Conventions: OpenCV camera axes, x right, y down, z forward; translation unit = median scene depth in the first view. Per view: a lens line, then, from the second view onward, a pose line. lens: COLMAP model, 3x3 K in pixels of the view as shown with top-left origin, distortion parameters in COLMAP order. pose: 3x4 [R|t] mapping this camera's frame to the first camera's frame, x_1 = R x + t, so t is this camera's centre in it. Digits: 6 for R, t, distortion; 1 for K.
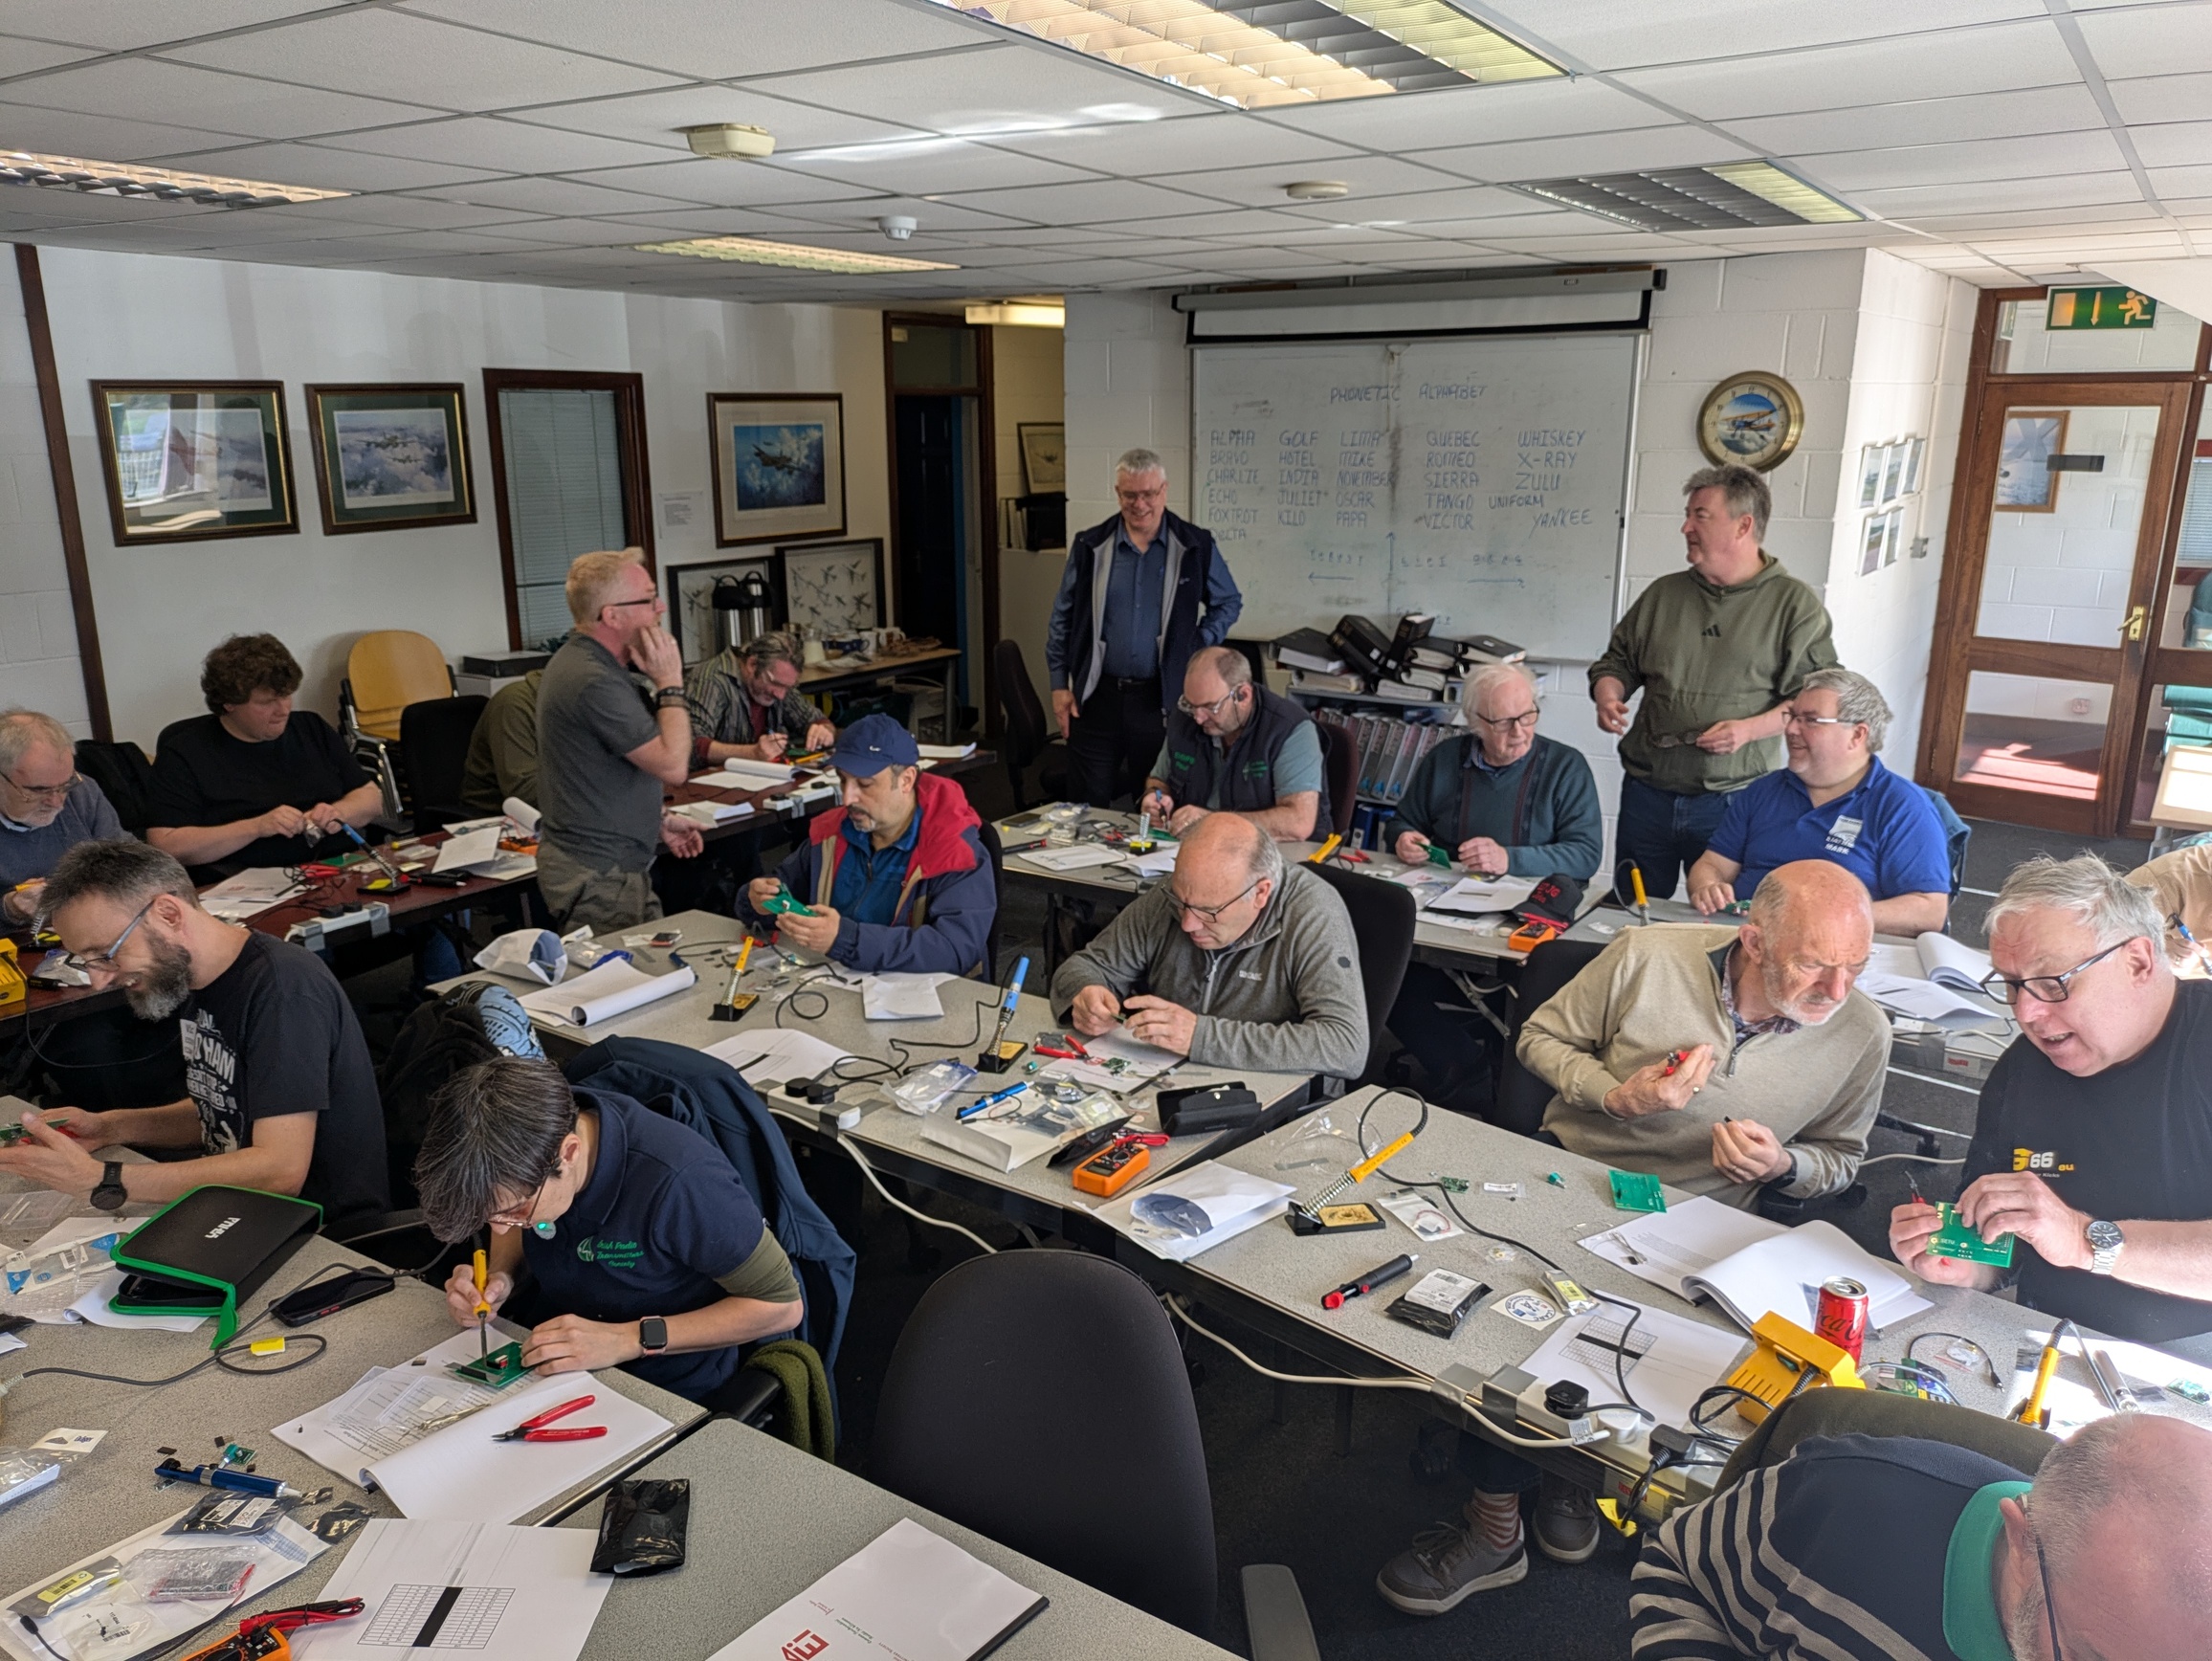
lens RADIAL K [[1664.4, 0, 1095.4], [0, 1664.4, 864.2], [0, 0, 1]] dist [0.044205, -0.045863]
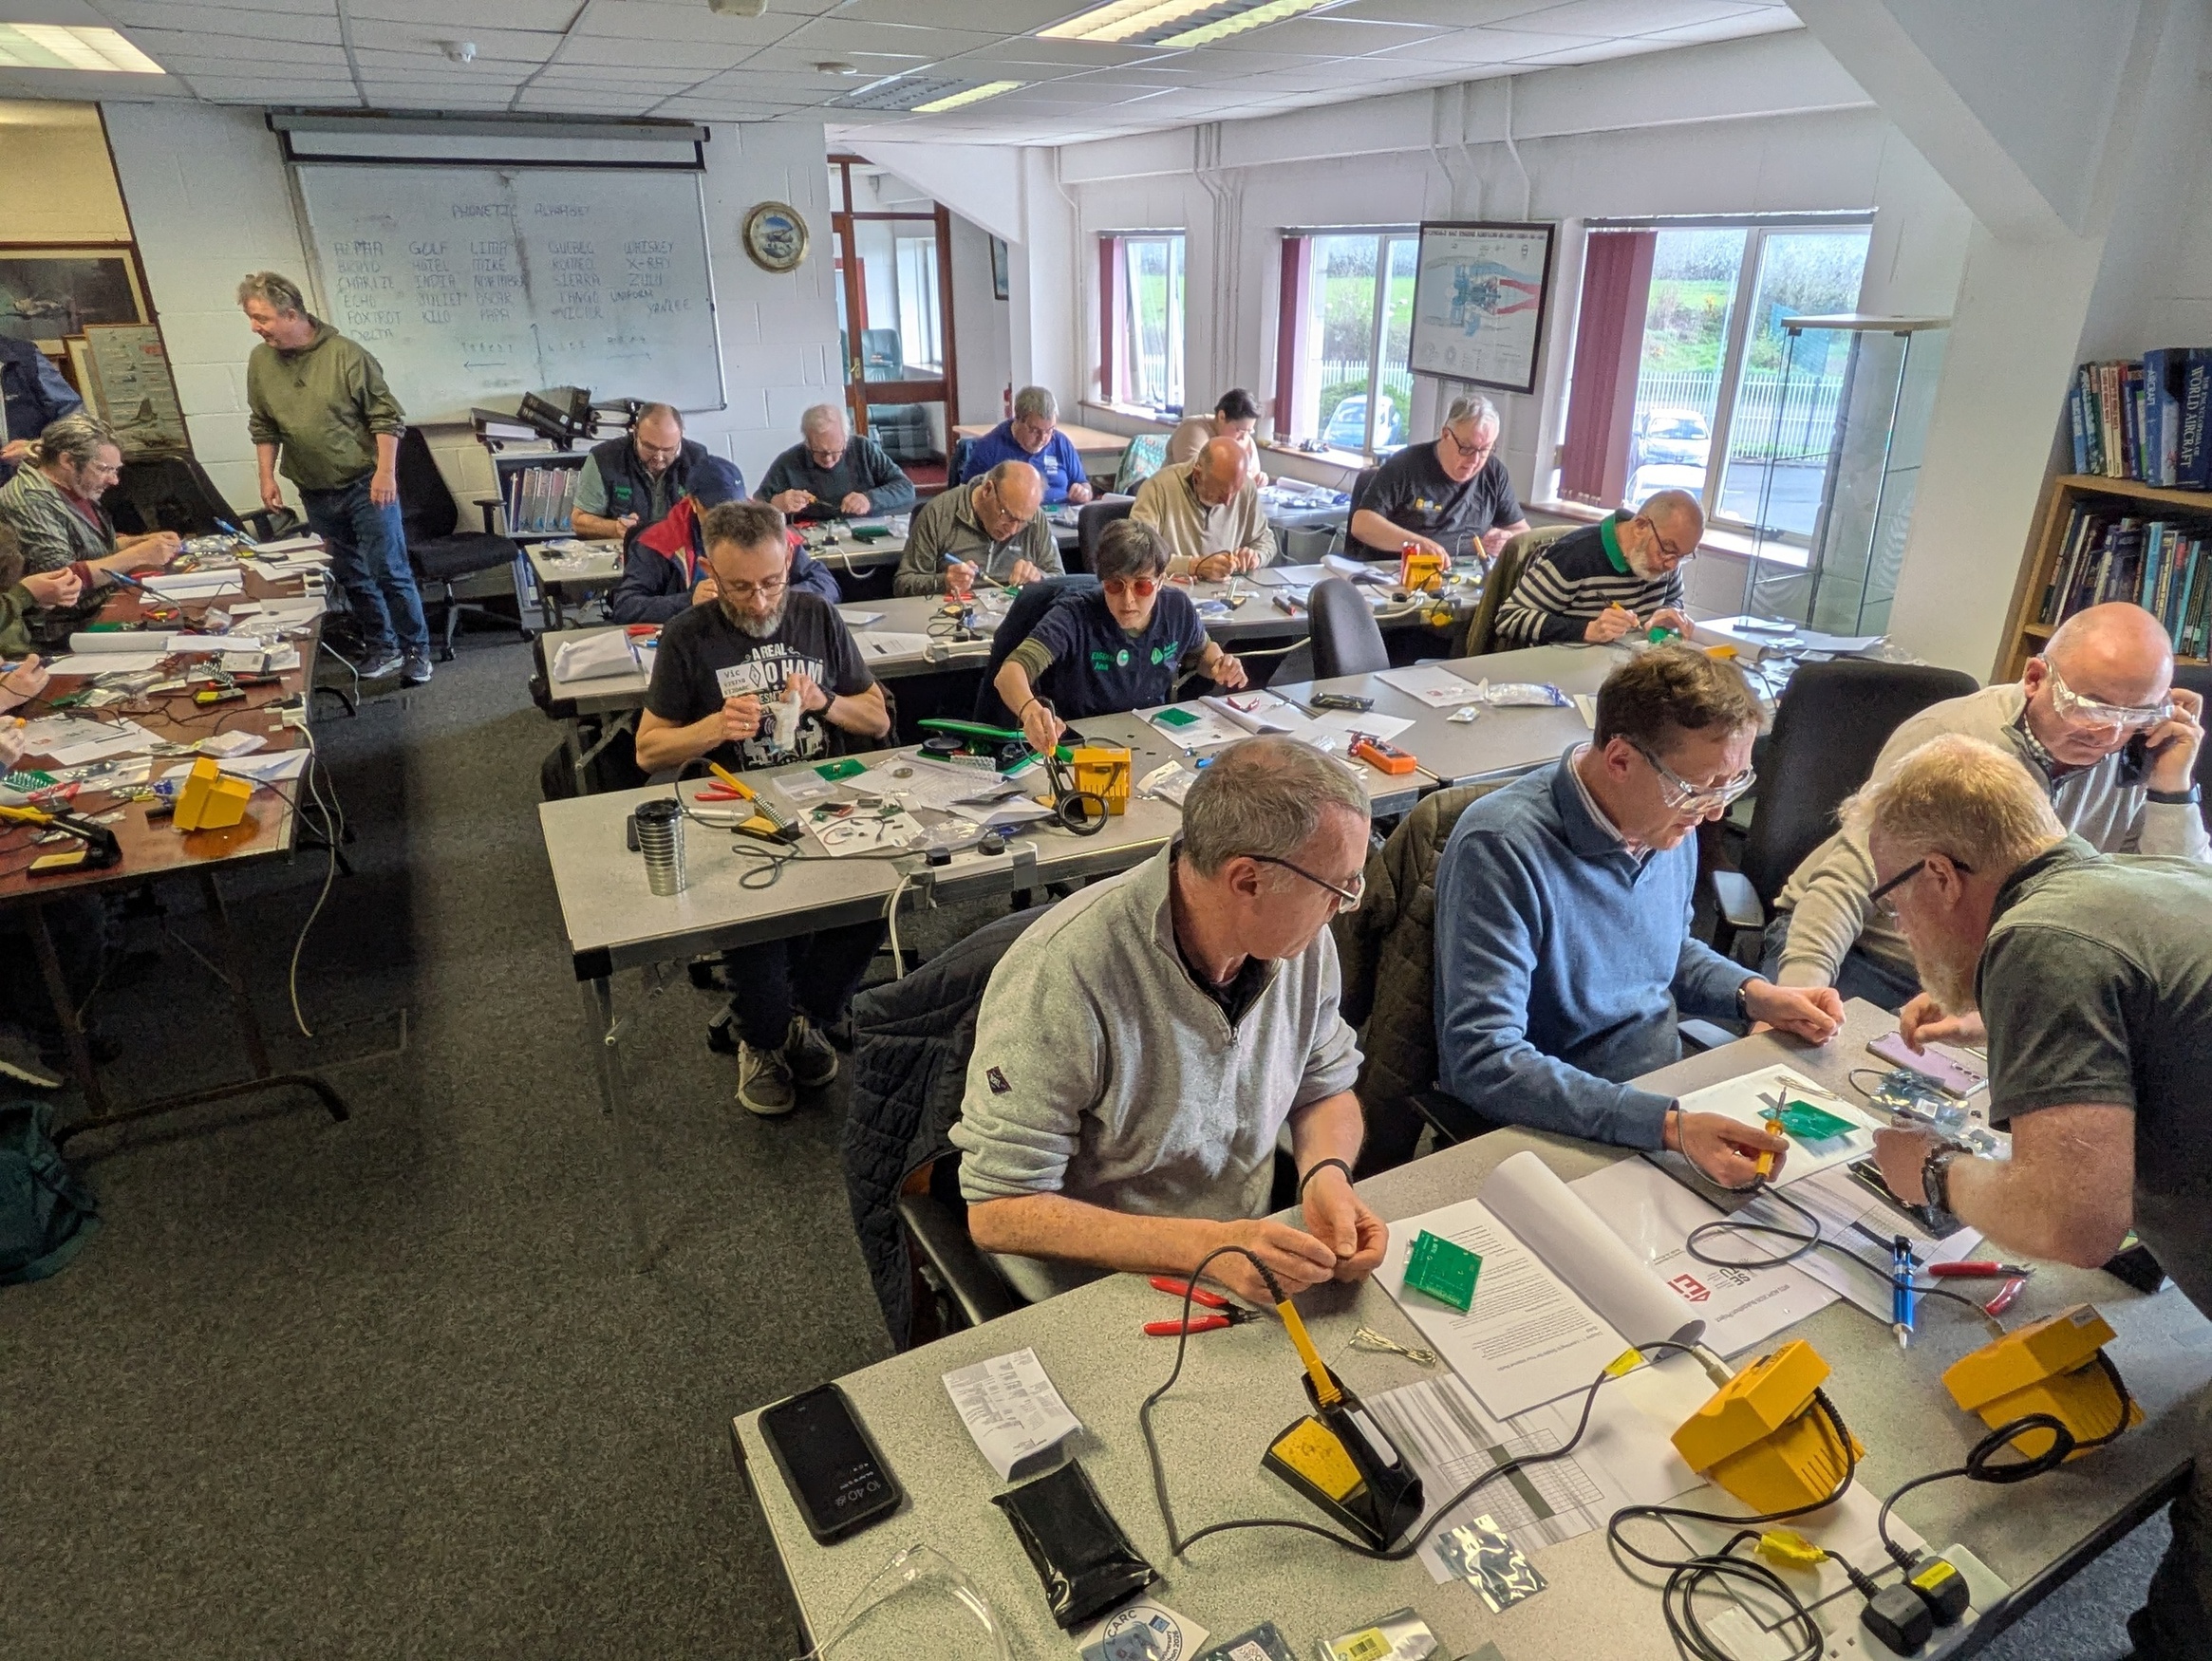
lens RADIAL K [[1360.9, 0, 1111.2], [0, 1360.9, 846.7], [0, 0, 1]] dist [-0.018514, 0.003212]
pose [[0.510020, -0.339329, 0.790402, -0.731776], [0.222950, 0.939645, 0.259539, 0.011987], [-0.830766, 0.043849, 0.554891, 0.085249]]
